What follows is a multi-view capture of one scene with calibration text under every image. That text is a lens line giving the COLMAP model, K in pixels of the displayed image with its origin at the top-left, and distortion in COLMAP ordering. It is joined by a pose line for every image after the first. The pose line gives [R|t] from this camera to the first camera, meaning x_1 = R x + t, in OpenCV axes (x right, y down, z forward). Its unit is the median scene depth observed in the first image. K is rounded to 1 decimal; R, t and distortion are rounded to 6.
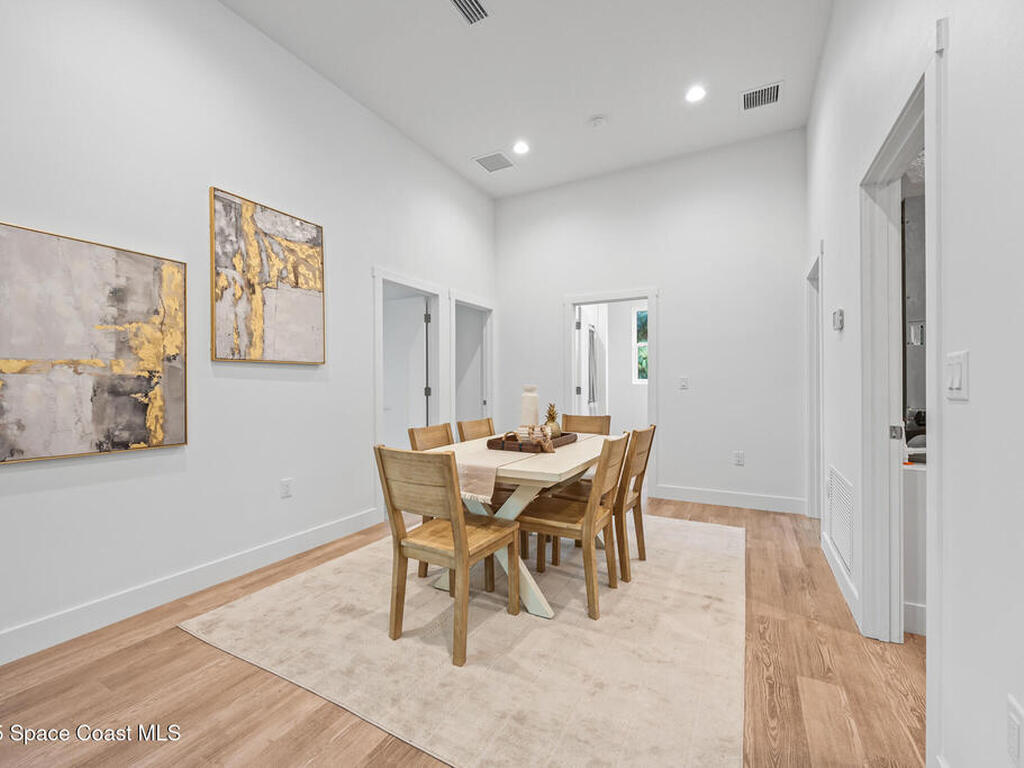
lens RADIAL K [[444.5, 0, 512.0], [0, 444.5, 384.0], [0, 0, 1]] dist [-0.000679, 0.000033]
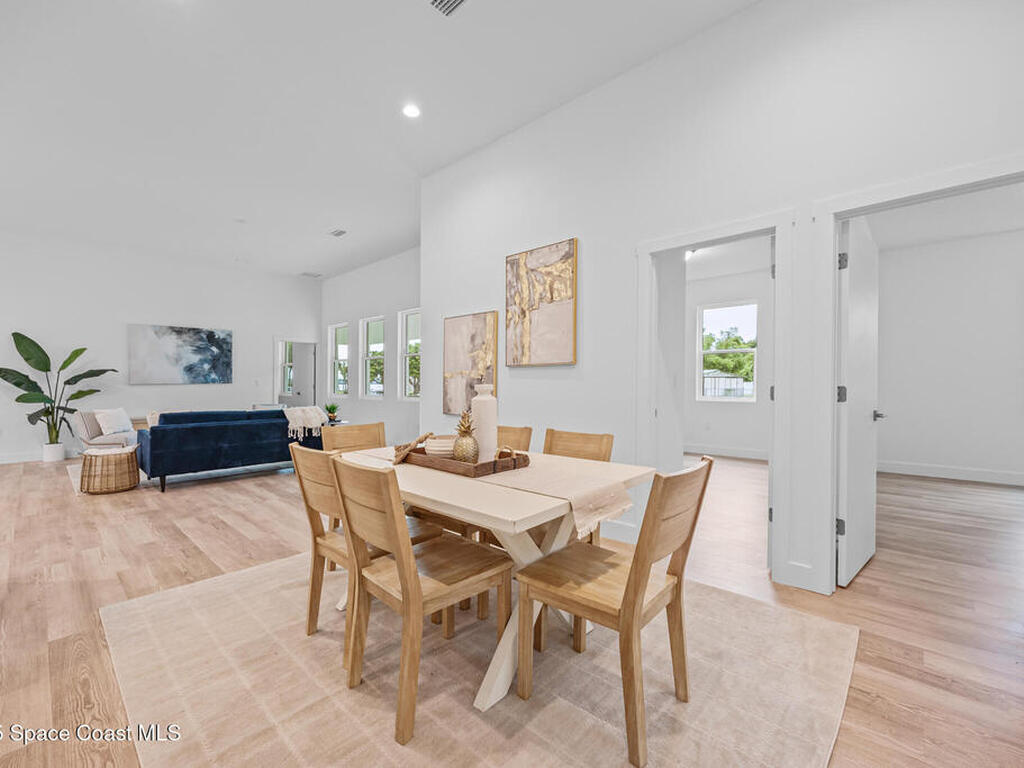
lens RADIAL K [[444.5, 0, 512.0], [0, 444.5, 384.0], [0, 0, 1]] dist [-0.000679, 0.000033]
pose [[-0.256360, 0.009658, -0.966533, 0.789005], [0.009769, 0.999925, 0.007401, -0.004633], [0.966532, -0.007545, -0.256435, 1.328384]]
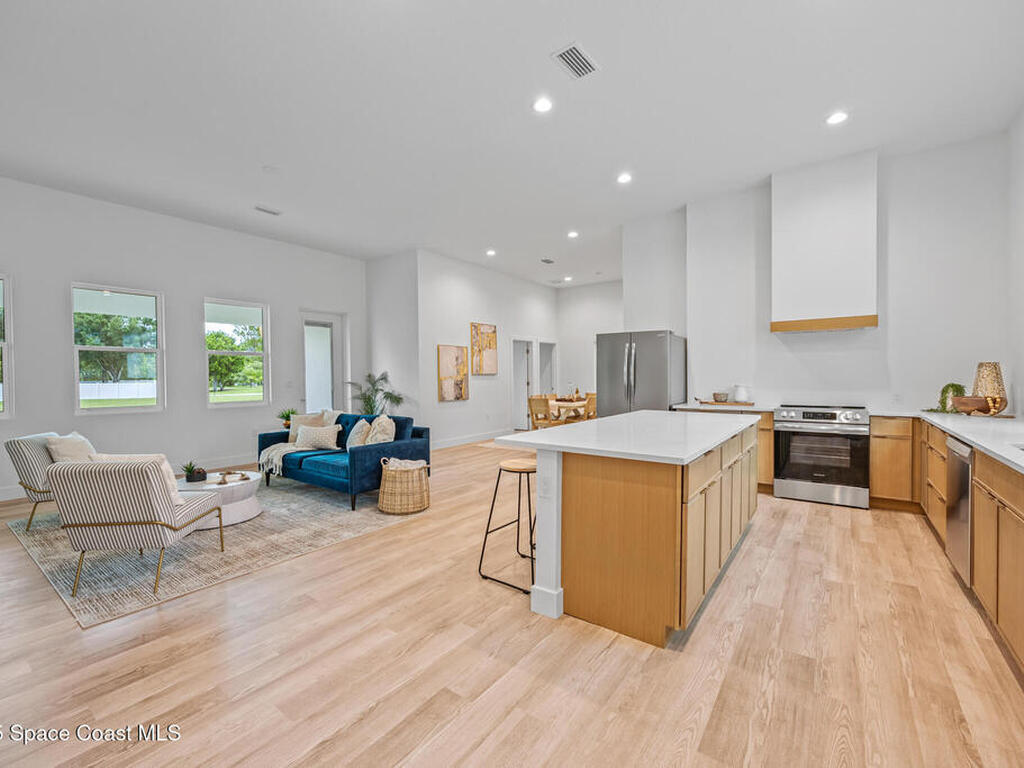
lens RADIAL K [[444.5, 0, 512.0], [0, 444.5, 384.0], [0, 0, 1]] dist [-0.000679, 0.000033]
pose [[0.989369, -0.005079, -0.145336, 0.099043], [0.008038, 0.999772, 0.019778, -0.044118], [0.145202, -0.020736, 0.989185, -2.112162]]
